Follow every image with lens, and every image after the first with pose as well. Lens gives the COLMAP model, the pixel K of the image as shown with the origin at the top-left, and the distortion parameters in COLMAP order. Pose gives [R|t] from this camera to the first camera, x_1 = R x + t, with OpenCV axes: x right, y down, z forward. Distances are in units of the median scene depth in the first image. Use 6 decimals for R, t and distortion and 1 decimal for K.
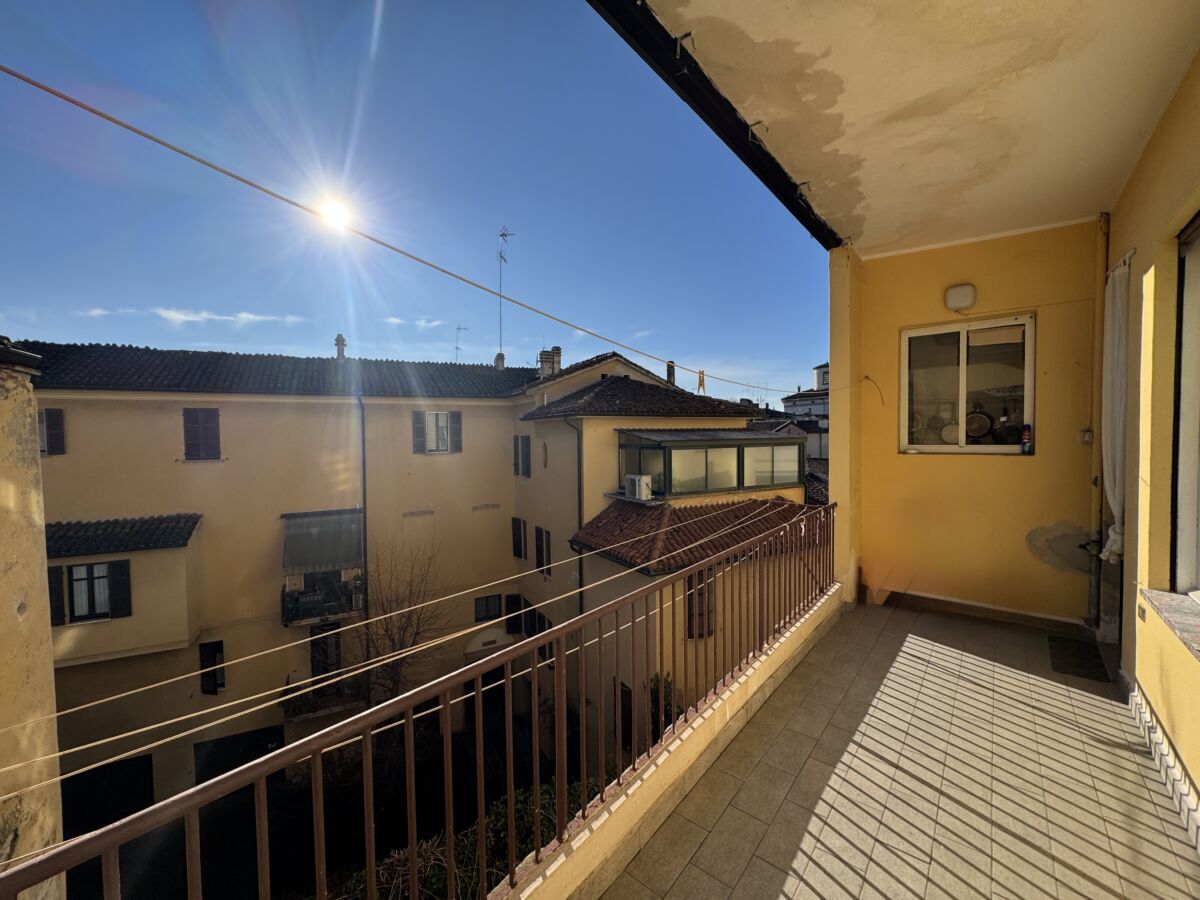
lens RADIAL K [[476.0, 0, 598.9], [0, 476.0, 448.1], [0, 0, 1]] dist [-0.000374, 0.000328]
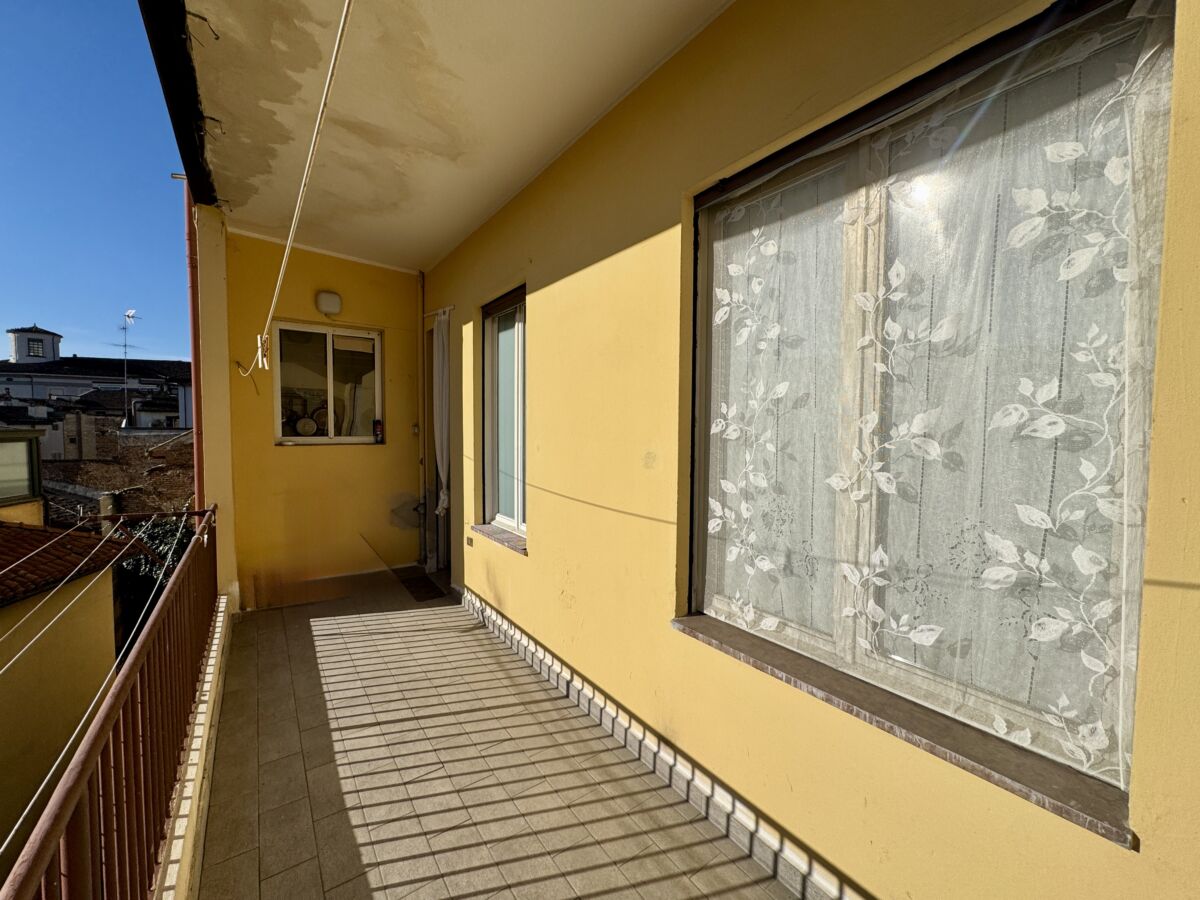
lens RADIAL K [[476.0, 0, 598.9], [0, 476.0, 448.1], [0, 0, 1]] dist [-0.000374, 0.000328]
pose [[0.257834, -0.029068, 0.965752, -0.259735], [0.017614, 0.999523, 0.025382, 0.005498], [-0.966029, 0.010466, 0.258223, 0.182124]]
